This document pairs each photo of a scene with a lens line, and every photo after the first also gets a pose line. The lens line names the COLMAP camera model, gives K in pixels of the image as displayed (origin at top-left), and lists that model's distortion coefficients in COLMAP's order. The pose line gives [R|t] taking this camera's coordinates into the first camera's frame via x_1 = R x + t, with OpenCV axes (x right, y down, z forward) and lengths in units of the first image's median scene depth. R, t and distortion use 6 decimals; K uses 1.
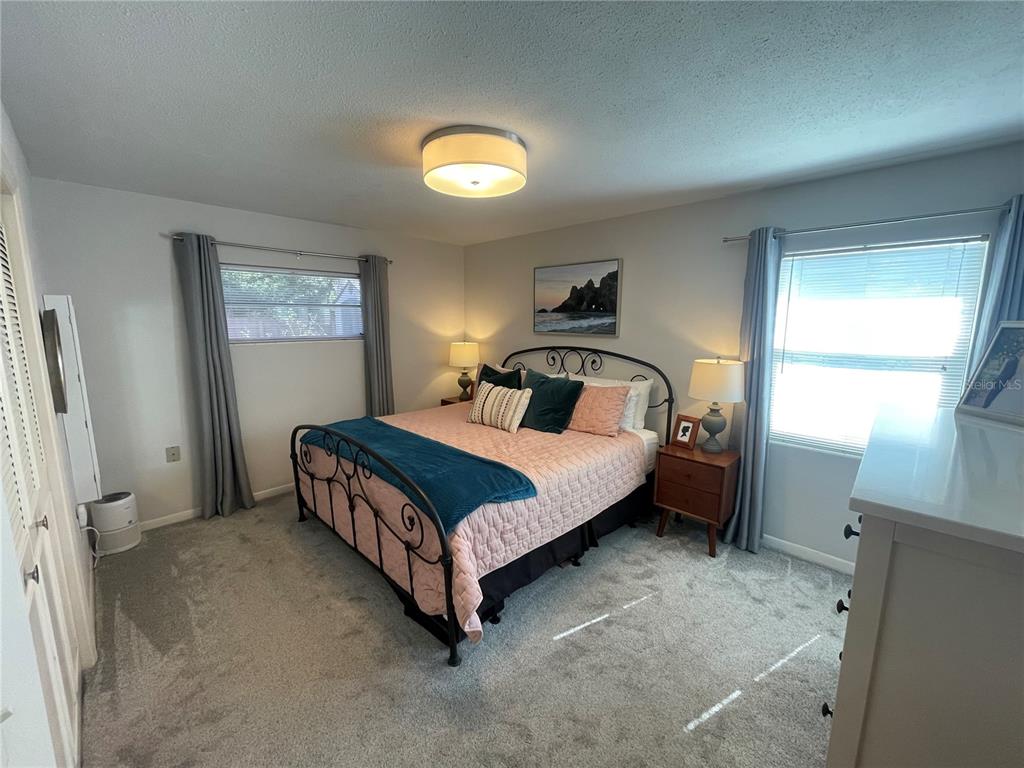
lens RADIAL K [[413.0, 0, 512.0], [0, 413.0, 384.0], [0, 0, 1]] dist [0.008947, -0.004148]
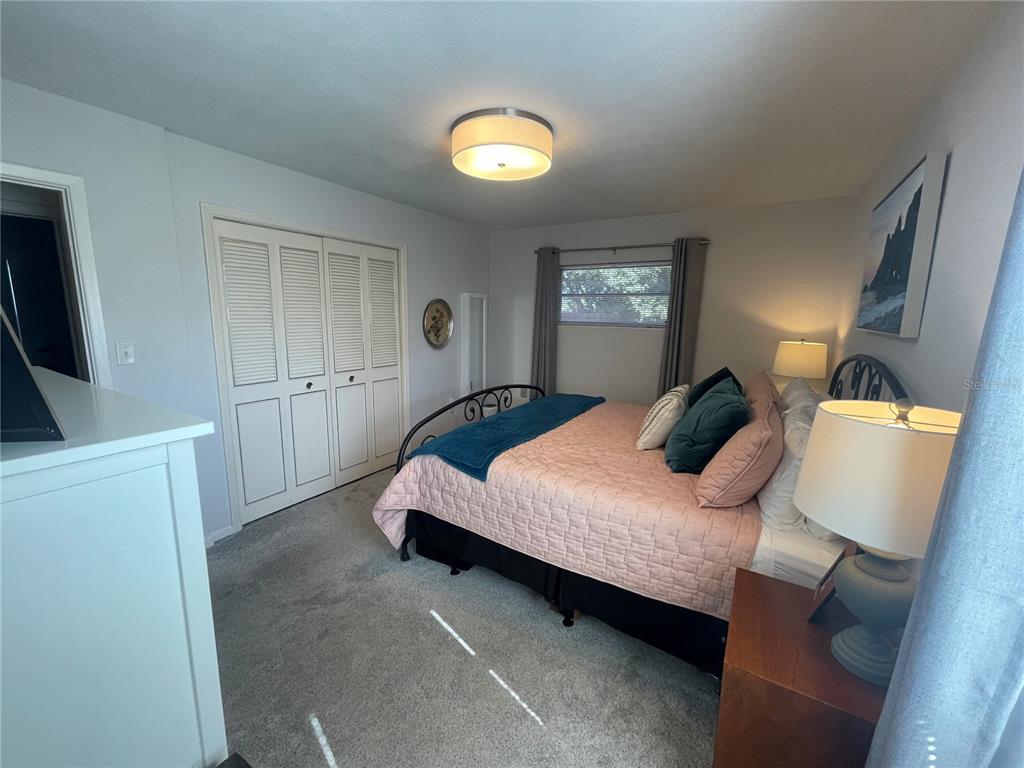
lens RADIAL K [[413.0, 0, 512.0], [0, 413.0, 384.0], [0, 0, 1]] dist [0.008947, -0.004148]
pose [[0.217167, 0.170615, -0.961108, 0.578235], [-0.169549, 0.976233, 0.134990, -0.054964], [0.961297, 0.133640, 0.240933, 0.487025]]
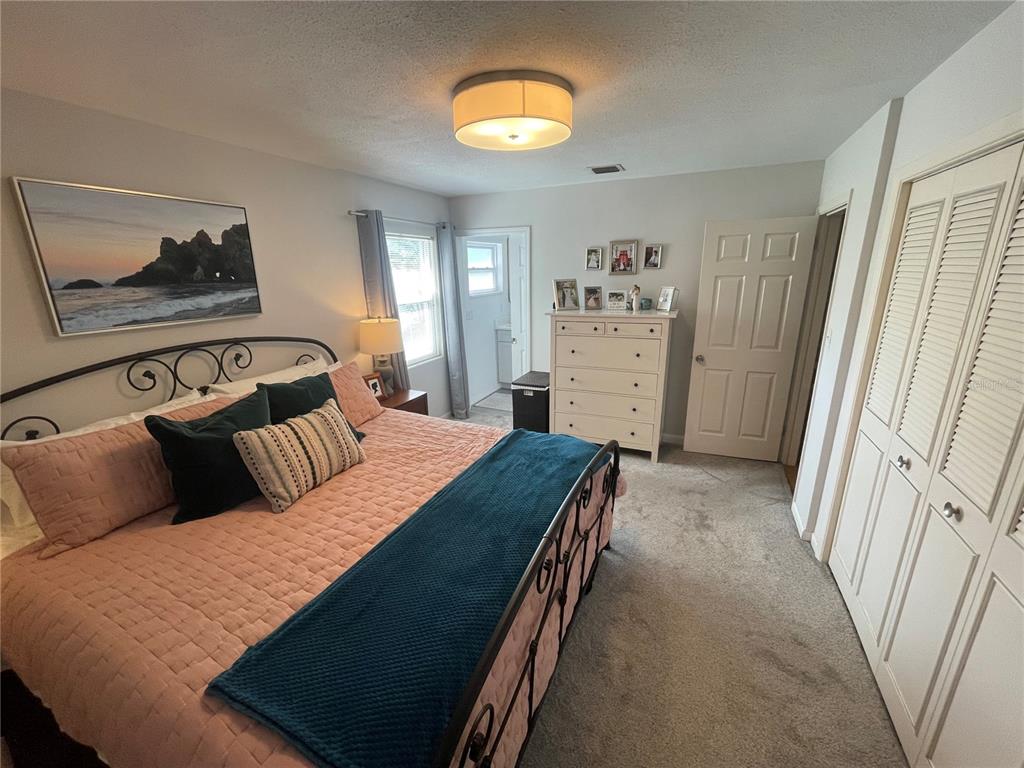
lens RADIAL K [[413.0, 0, 512.0], [0, 413.0, 384.0], [0, 0, 1]] dist [0.008947, -0.004148]
pose [[-0.339794, -0.250041, 0.906653, -0.596249], [0.167769, 0.932435, 0.320028, -0.157692], [-0.925415, 0.260852, -0.274887, 0.795454]]
